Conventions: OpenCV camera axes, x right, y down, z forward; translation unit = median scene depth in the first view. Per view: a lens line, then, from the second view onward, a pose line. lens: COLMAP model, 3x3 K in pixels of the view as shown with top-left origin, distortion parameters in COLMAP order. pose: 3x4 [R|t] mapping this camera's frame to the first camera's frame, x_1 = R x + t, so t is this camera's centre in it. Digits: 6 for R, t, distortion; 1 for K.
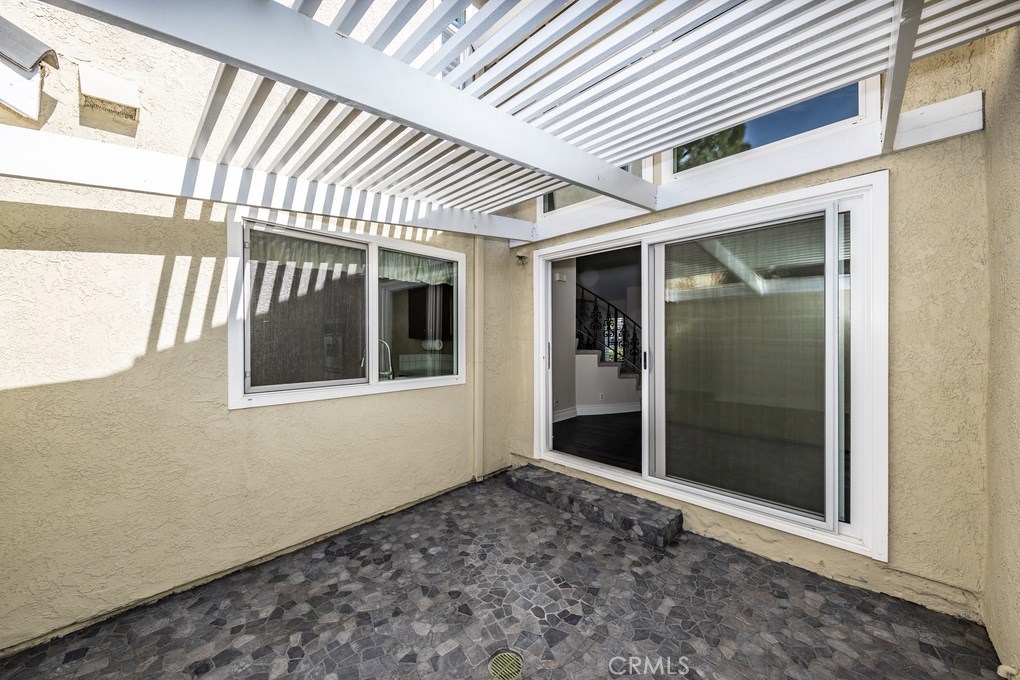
lens RADIAL K [[376.3, 0, 510.0], [0, 376.3, 340.0], [0, 0, 1]] dist [0.000202, -0.000168]
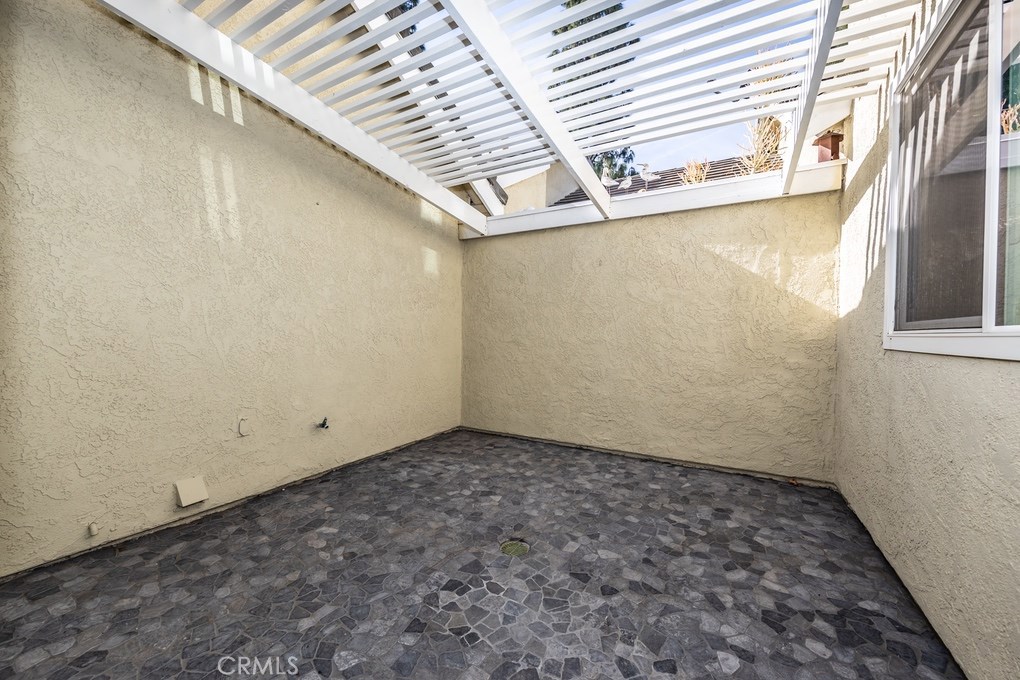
lens RADIAL K [[376.3, 0, 510.0], [0, 376.3, 340.0], [0, 0, 1]] dist [0.000202, -0.000168]
pose [[-0.968696, -0.002769, -0.248235, 0.239086], [-0.008250, 0.999745, 0.021044, 0.172857], [0.248113, 0.022433, -0.968471, 1.735360]]
